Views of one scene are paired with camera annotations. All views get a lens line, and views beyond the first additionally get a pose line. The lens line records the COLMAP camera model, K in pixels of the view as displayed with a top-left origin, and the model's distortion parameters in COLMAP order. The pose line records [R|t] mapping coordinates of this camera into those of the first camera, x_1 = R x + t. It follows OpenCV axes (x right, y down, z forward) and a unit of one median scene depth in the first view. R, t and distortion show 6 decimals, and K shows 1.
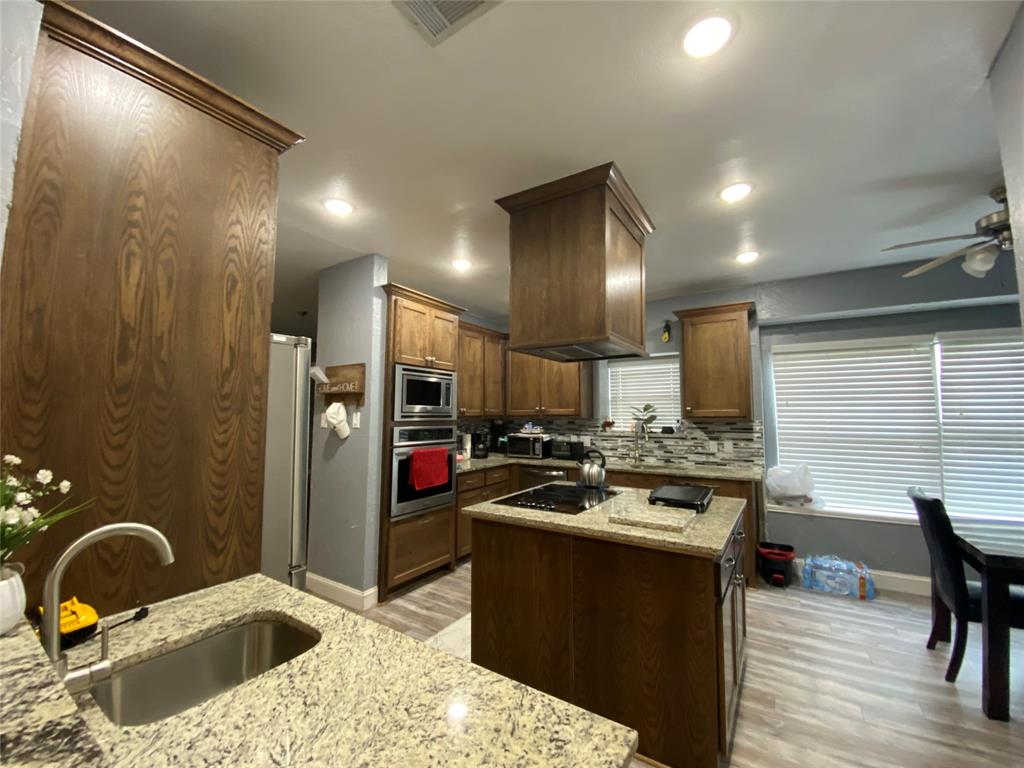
lens RADIAL K [[417.5, 0, 512.8], [0, 417.5, 388.9], [0, 0, 1]] dist [0.012182, -0.016638]
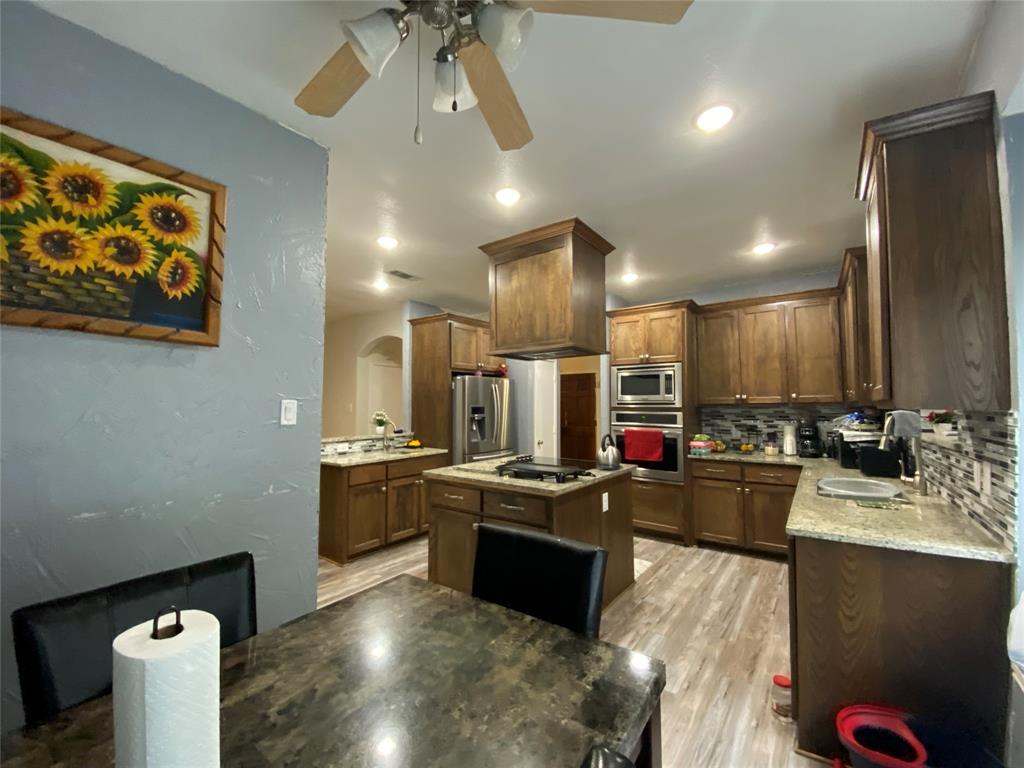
lens RADIAL K [[417.5, 0, 504.8], [0, 417.5, 383.5], [0, 0, 1]] dist [0.012182, -0.016638]
pose [[-0.090532, -0.049815, -0.994647, 1.046174], [0.069634, 0.995987, -0.056221, 0.046466], [0.993456, -0.074351, -0.086700, 0.689714]]
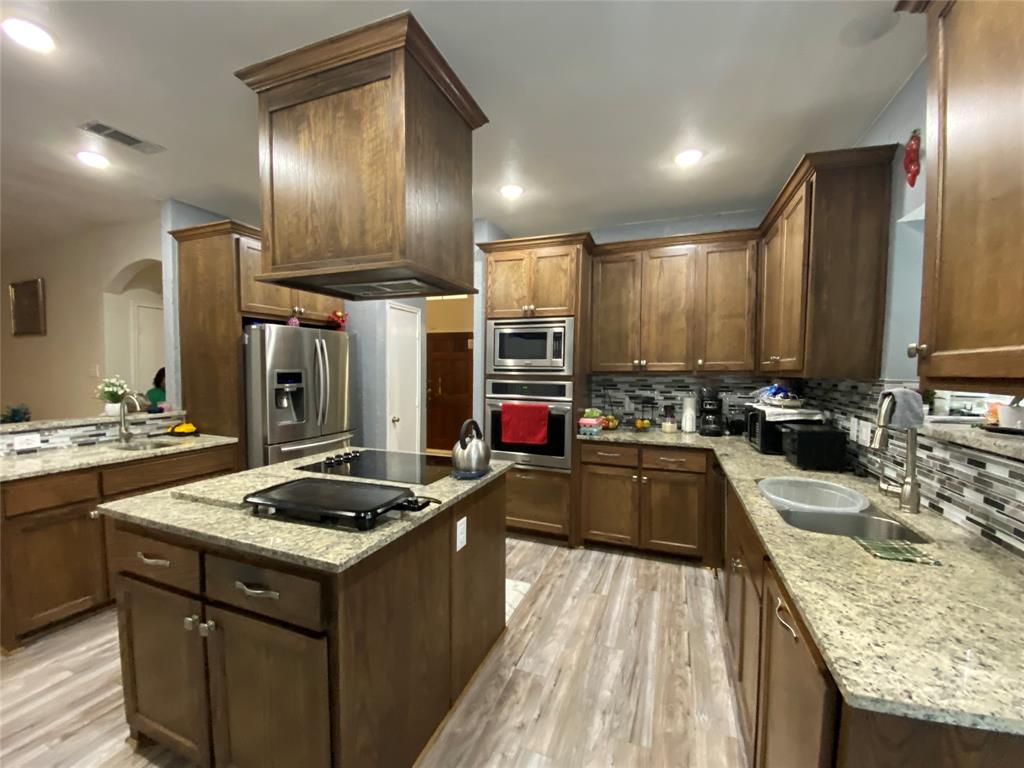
lens RADIAL K [[417.5, 0, 508.9], [0, 417.5, 382.6], [0, 0, 1]] dist [0.012182, -0.016638]
pose [[0.185818, 0.036468, -0.981907, 0.702902], [0.058343, 0.997138, 0.048075, 0.046135], [0.980850, -0.066221, 0.183159, 0.772410]]
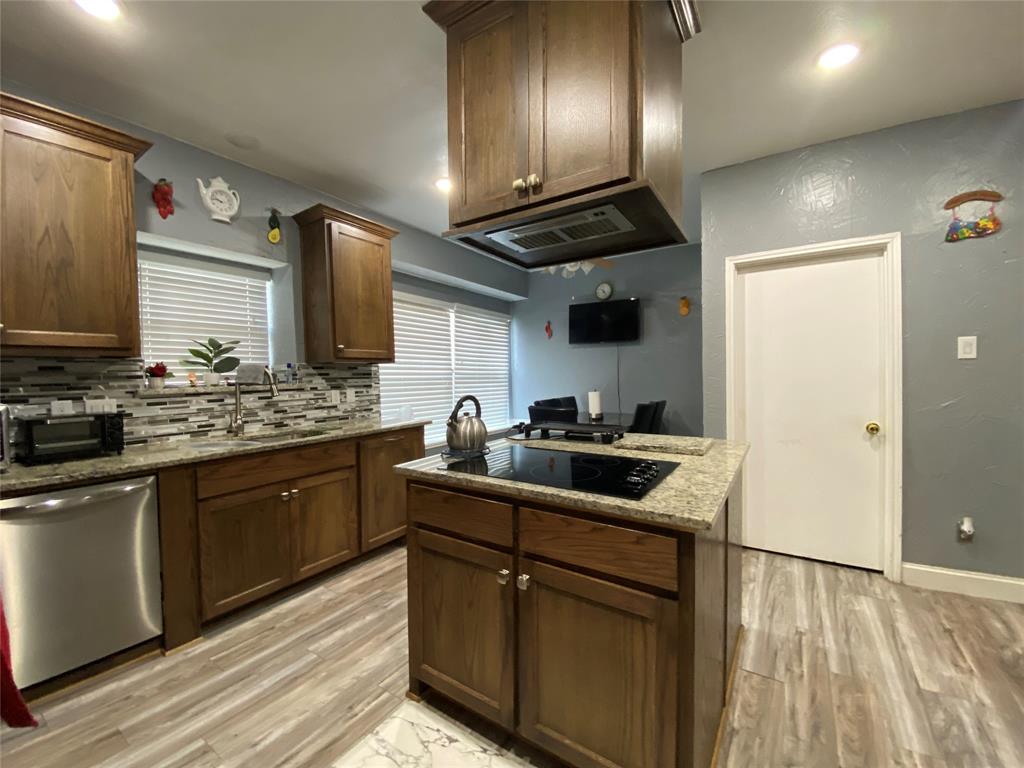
lens RADIAL K [[417.5, 0, 515.5], [0, 417.5, 378.9], [0, 0, 1]] dist [0.012182, -0.016638]
pose [[0.016227, -0.011992, 0.999796, -0.347370], [-0.049548, 0.998690, 0.012783, 0.087808], [-0.998640, -0.049746, 0.015611, 0.751760]]
